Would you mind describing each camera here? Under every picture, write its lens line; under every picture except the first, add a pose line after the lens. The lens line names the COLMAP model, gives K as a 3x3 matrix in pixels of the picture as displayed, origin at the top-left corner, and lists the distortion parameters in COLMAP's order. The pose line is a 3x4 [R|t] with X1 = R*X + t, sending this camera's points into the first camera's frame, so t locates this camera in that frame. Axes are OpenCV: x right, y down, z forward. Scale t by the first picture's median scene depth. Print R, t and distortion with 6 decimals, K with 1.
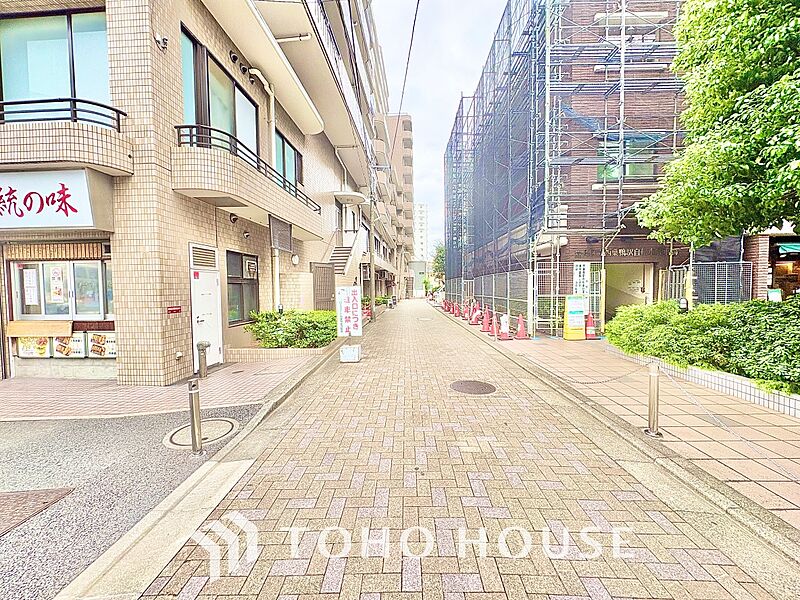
lens RADIAL K [[316.6, 0, 397.3], [0, 316.6, 299.7], [0, 0, 1]] dist [-0.000290, -0.000122]
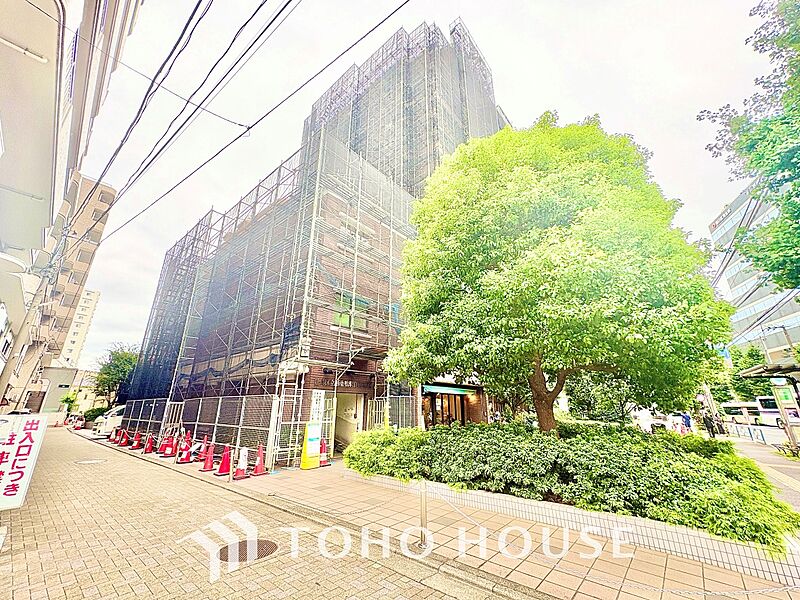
lens RADIAL K [[316.6, 0, 401.0], [0, 316.6, 301.5], [0, 0, 1]] dist [-0.000290, -0.000122]
pose [[0.633673, 0.260189, 0.728533, -0.150232], [0.020123, 0.935880, -0.351744, -0.013523], [-0.773340, 0.237551, 0.587806, 0.045380]]
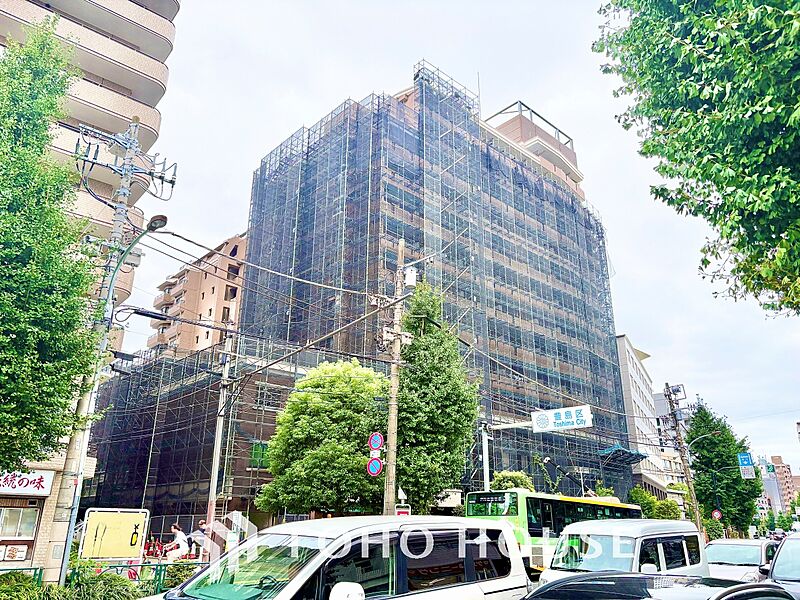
lens RADIAL K [[610.7, 0, 400.3], [0, 610.7, 302.1], [0, 0, 1]] dist [0.013277, -0.003038]
pose [[0.723135, 0.255057, 0.641889, -1.459854], [0.004324, 0.927632, -0.373469, 0.094454], [-0.690693, 0.272844, 0.669701, -2.604595]]
